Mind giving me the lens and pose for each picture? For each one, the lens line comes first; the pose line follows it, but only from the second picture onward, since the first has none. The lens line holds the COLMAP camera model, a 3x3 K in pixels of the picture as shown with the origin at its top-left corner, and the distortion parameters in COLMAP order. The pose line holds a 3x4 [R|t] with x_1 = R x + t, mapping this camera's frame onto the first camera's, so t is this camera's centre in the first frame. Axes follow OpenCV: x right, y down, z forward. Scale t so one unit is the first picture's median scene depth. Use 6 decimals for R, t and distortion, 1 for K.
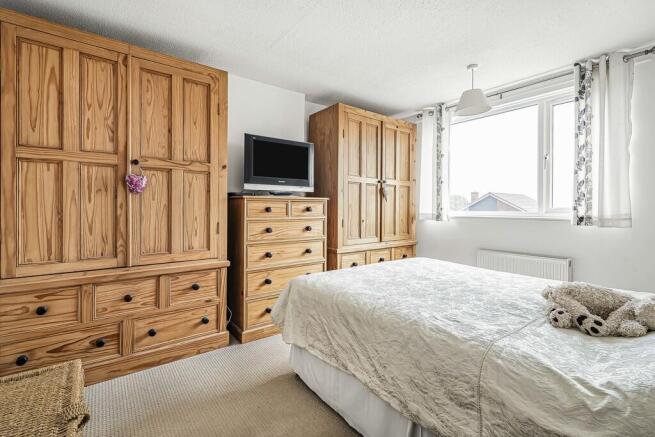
lens RADIAL K [[293.0, 0, 327.1], [0, 293.0, 211.5], [0, 0, 1]] dist [0.009069, -0.000305]
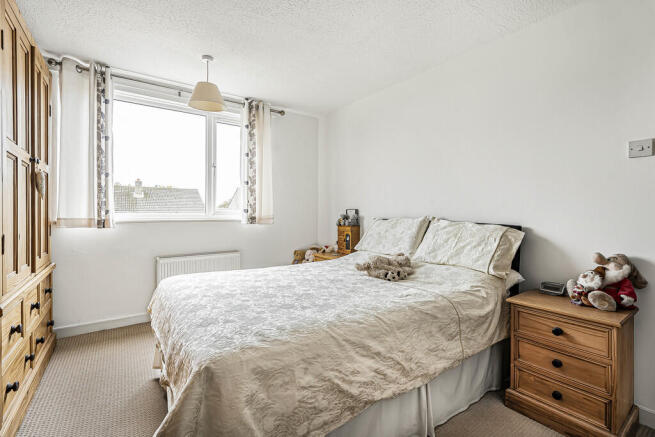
lens RADIAL K [[293.0, 0, 328.5], [0, 293.0, 213.1], [0, 0, 1]] dist [0.009069, -0.000305]
pose [[0.063535, -0.010481, 0.997925, -0.415570], [0.008674, 0.999913, 0.009950, -0.010795], [-0.997942, 0.008024, 0.063620, 0.567385]]
